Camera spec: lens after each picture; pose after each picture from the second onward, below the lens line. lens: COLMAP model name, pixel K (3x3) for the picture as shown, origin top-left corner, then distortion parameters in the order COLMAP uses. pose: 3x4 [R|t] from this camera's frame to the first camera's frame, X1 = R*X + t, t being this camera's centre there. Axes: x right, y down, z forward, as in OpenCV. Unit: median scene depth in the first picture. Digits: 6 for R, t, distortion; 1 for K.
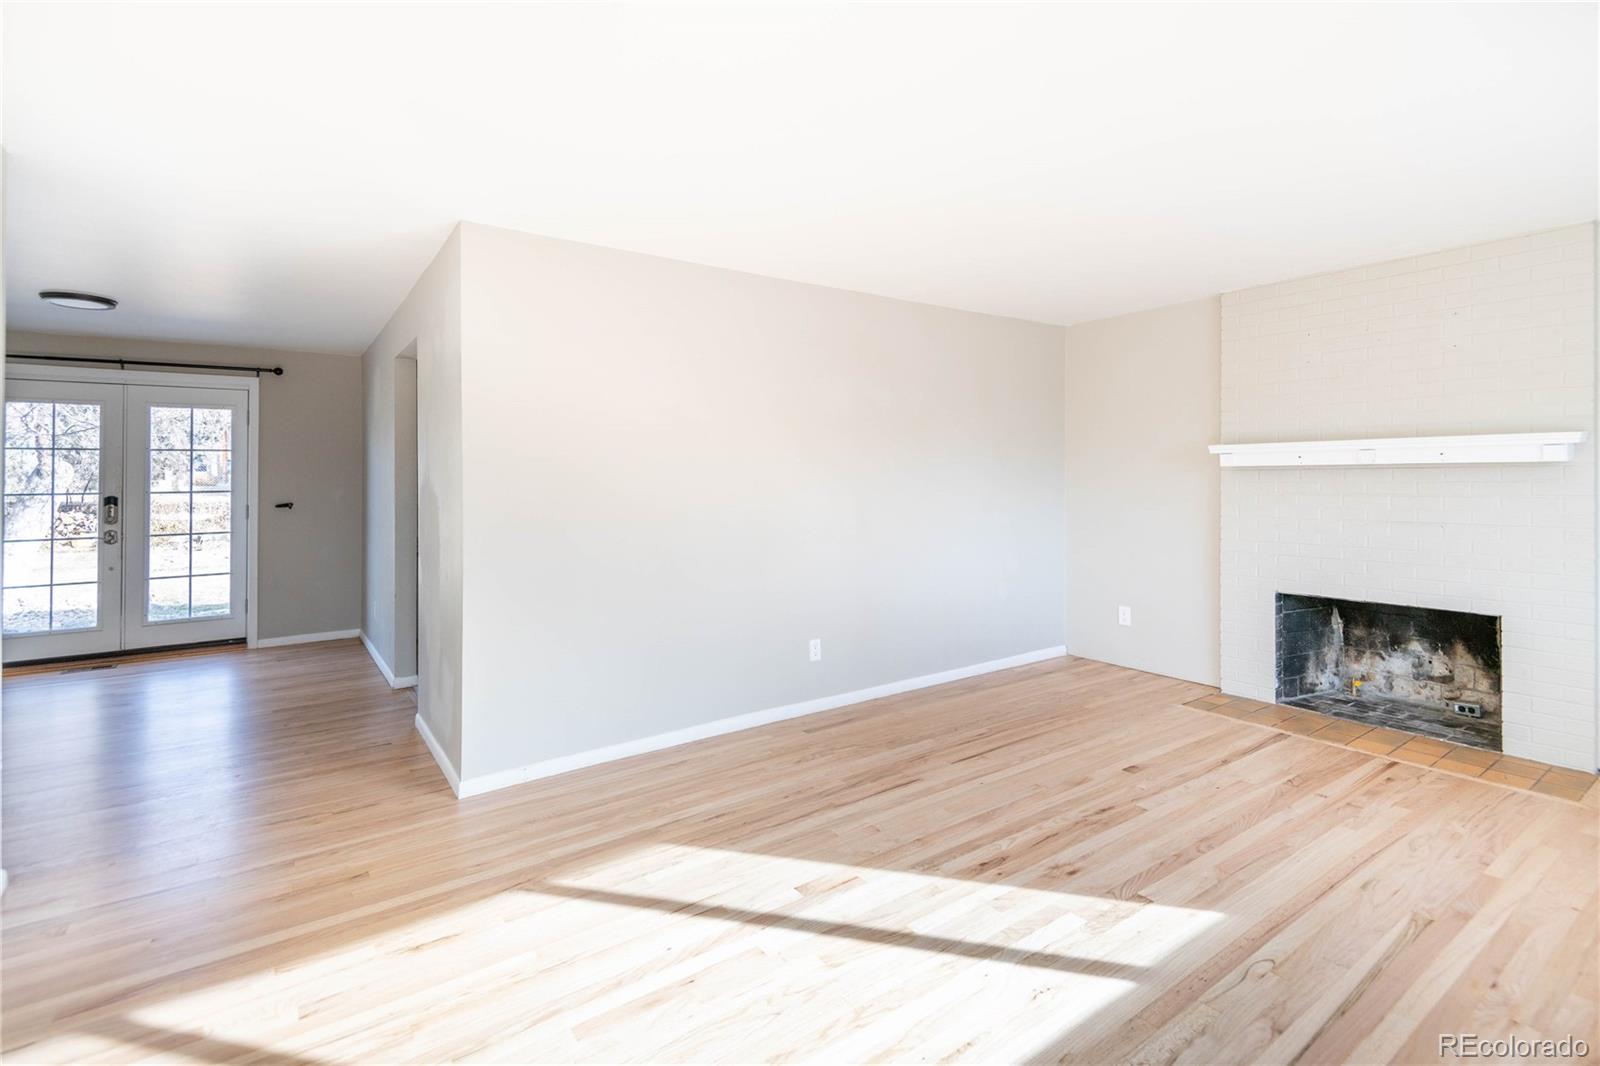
lens RADIAL K [[755.5, 0, 775.2], [0, 755.5, 455.1], [0, 0, 1]] dist [0.025836, -0.016468]
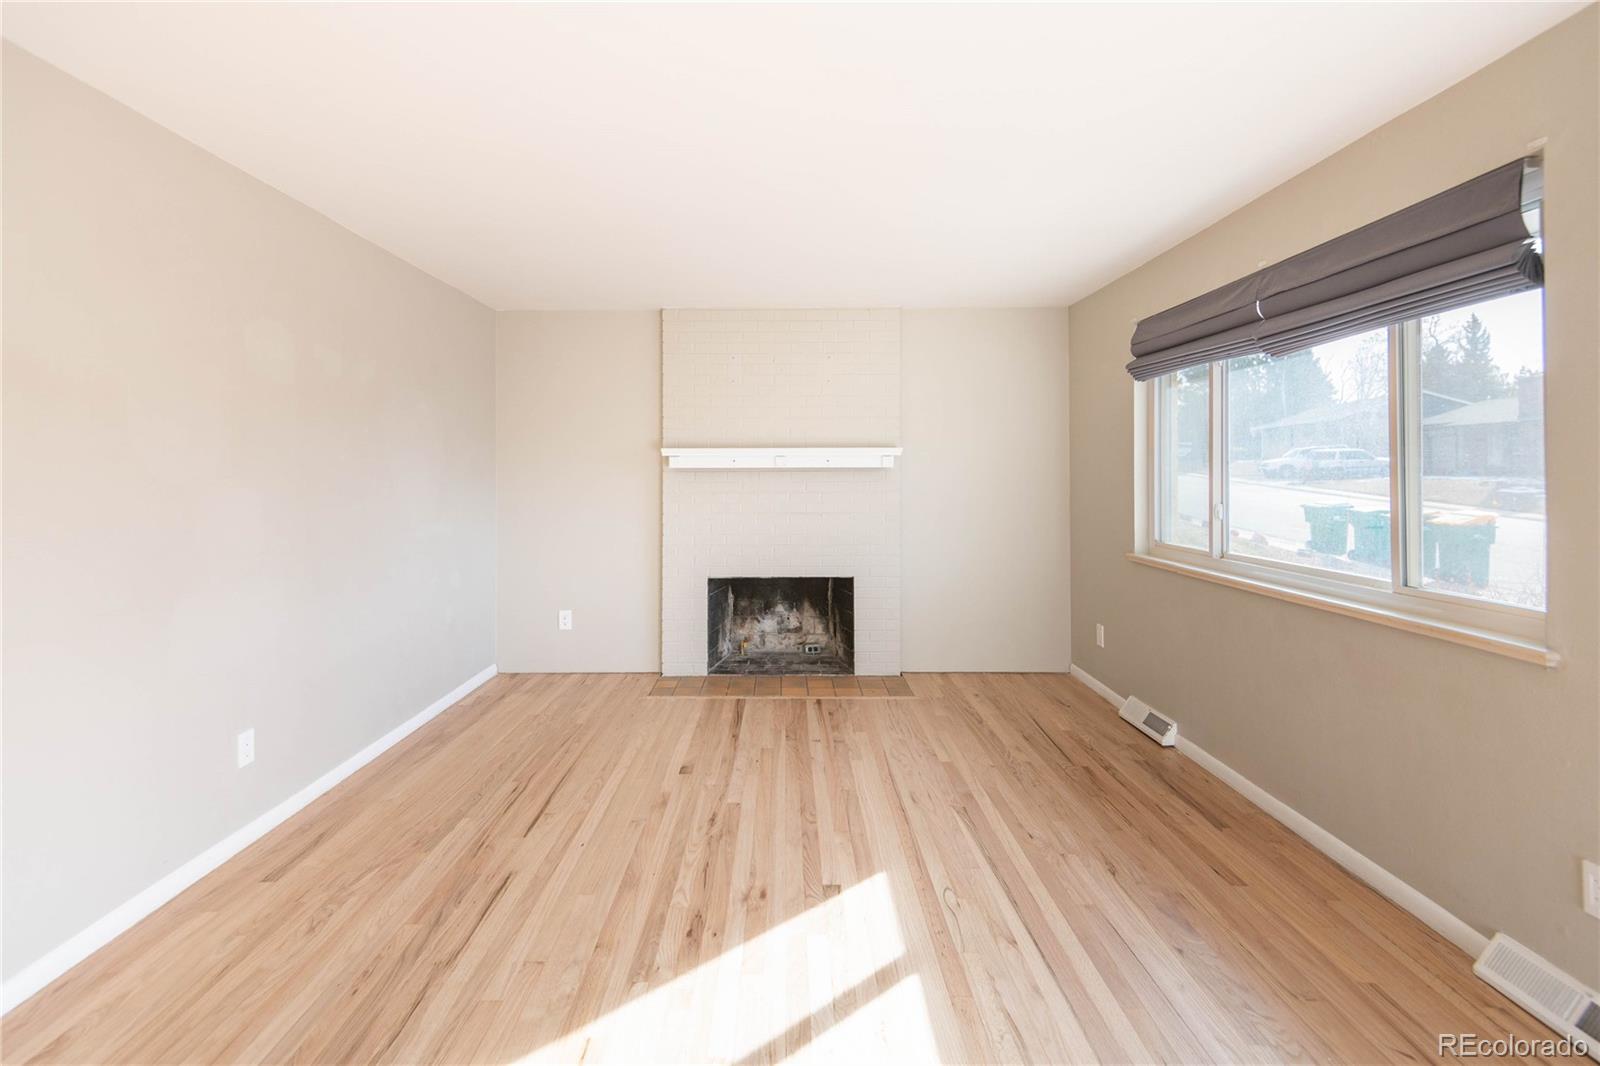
lens RADIAL K [[755.5, 0, 787.2], [0, 755.5, 468.7], [0, 0, 1]] dist [0.025836, -0.016468]
pose [[0.564286, 0.012599, 0.825483, -0.291852], [-0.024996, 0.999686, 0.001829, 0.013257], [-0.825201, -0.021666, 0.564424, 0.350694]]
